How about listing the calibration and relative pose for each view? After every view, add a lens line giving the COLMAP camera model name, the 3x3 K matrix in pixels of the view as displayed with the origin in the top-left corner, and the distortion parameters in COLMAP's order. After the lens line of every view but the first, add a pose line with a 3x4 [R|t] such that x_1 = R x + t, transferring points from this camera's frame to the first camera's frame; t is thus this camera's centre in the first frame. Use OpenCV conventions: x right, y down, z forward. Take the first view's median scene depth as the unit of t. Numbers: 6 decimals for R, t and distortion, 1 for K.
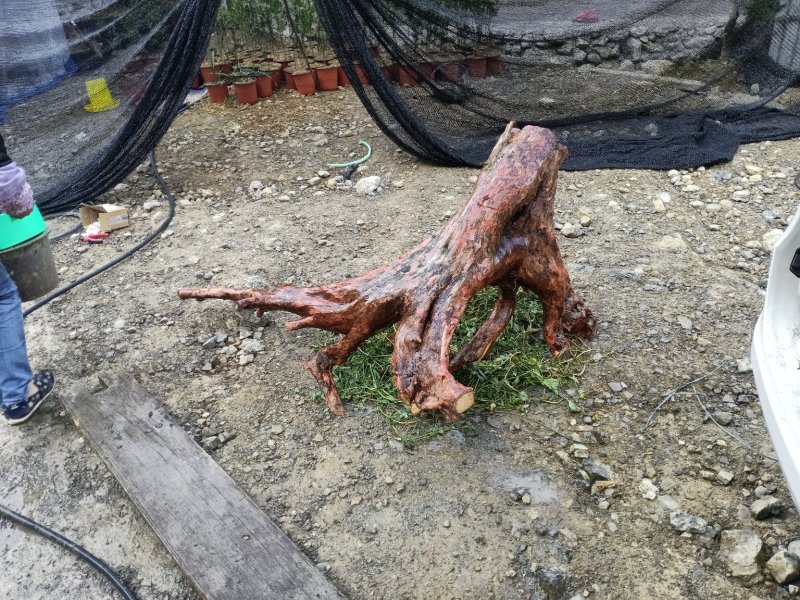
lens RADIAL K [[638.3, 0, 402.9], [0, 638.3, 301.5], [0, 0, 1]] dist [0.045362, -0.110165]
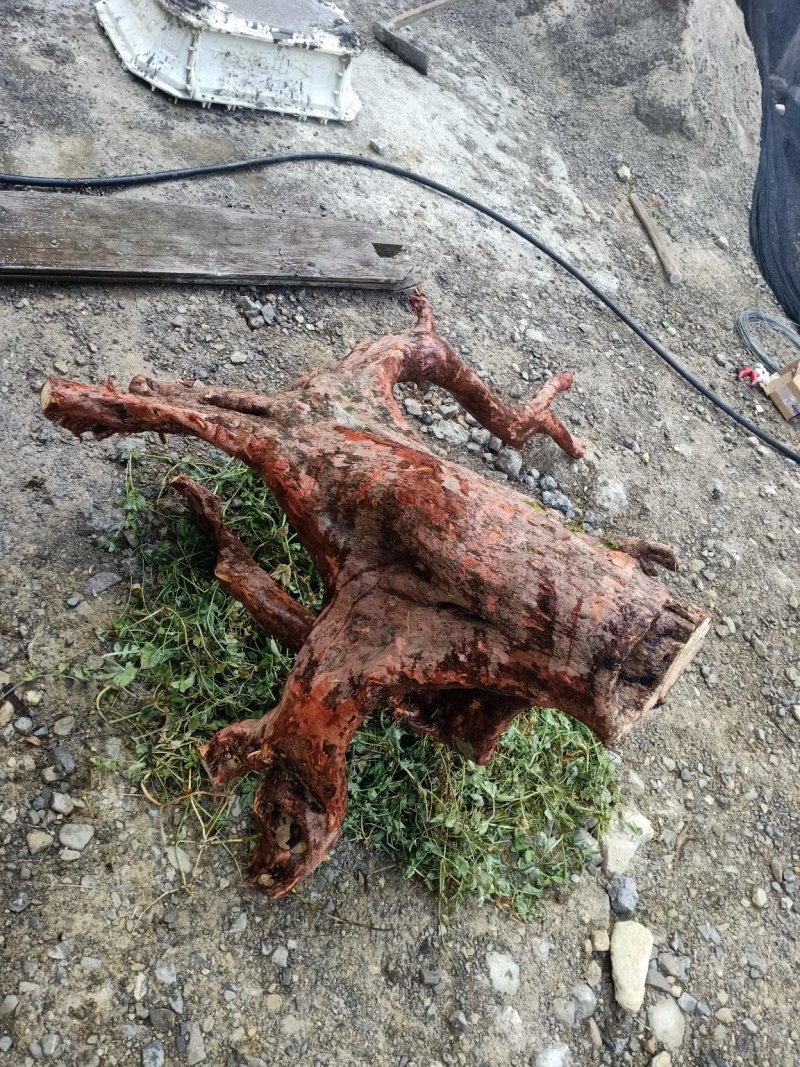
lens RADIAL K [[851.3, 0, 400.9], [0, 851.3, 534.8], [0, 0, 1]] dist [0.045362, -0.110165]
pose [[-0.236762, 0.734871, -0.635538, 0.515957], [-0.809829, 0.212126, 0.546973, -0.431814], [0.536769, 0.644180, 0.544896, 0.680207]]
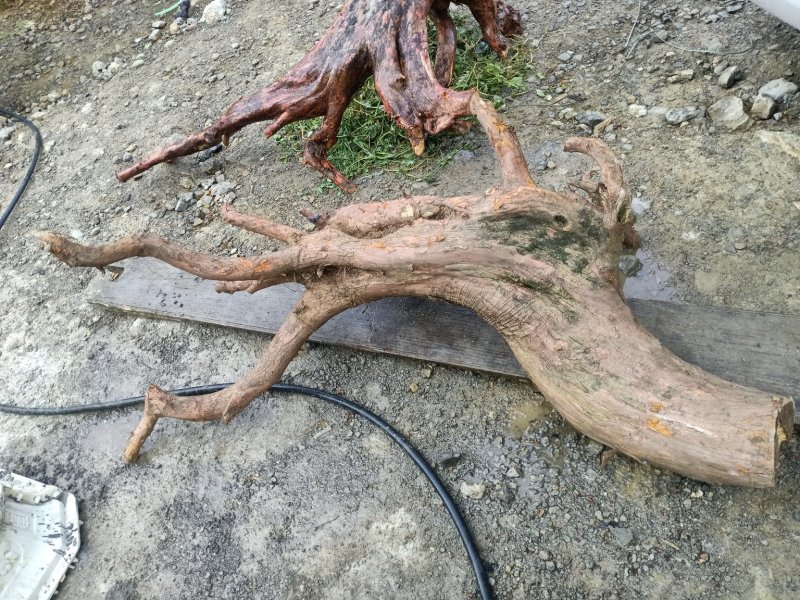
lens RADIAL K [[638.3, 0, 407.5], [0, 638.3, 301.9], [0, 0, 1]] dist [0.045362, -0.110165]
pose [[0.874719, -0.463390, 0.141905, -0.254713], [0.416312, 0.868372, 0.269470, 0.090334], [-0.248096, -0.176633, 0.952496, -0.050936]]
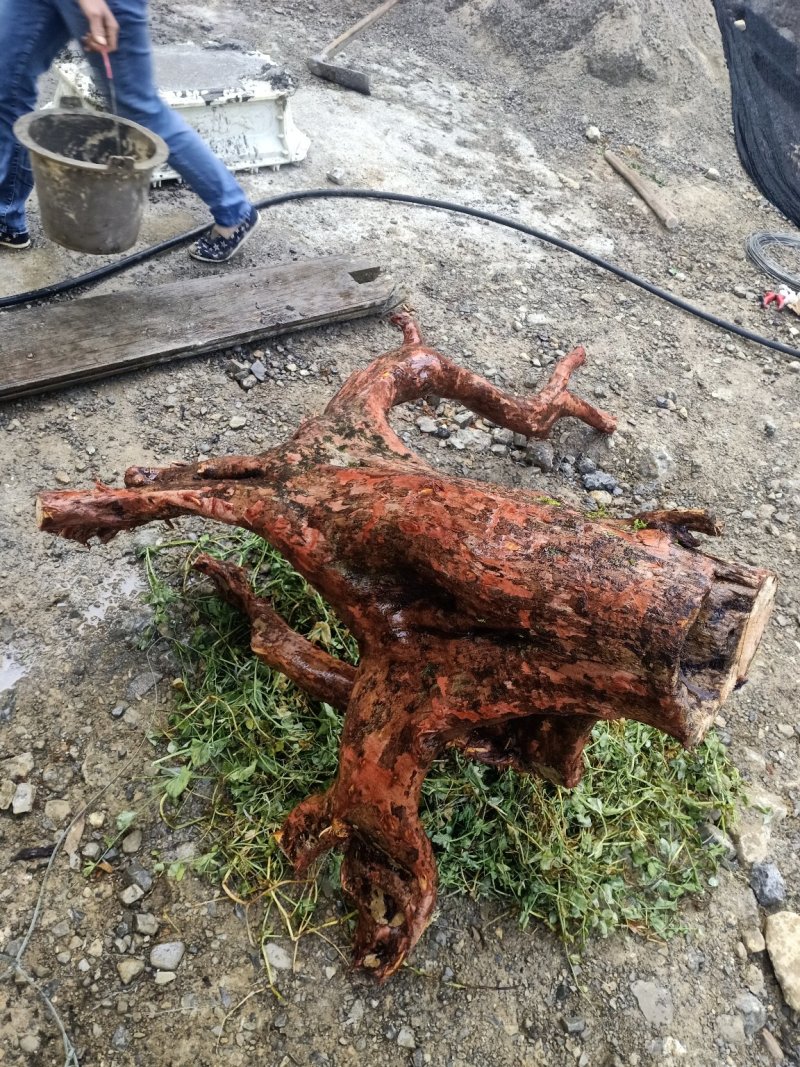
lens RADIAL K [[851.3, 0, 402.1], [0, 851.3, 533.9], [0, 0, 1]] dist [0.045362, -0.110165]
pose [[-0.107941, 0.761637, -0.638951, 0.476245], [-0.683226, 0.410049, 0.604204, -0.440443], [0.722184, 0.501767, 0.476109, 0.722654]]
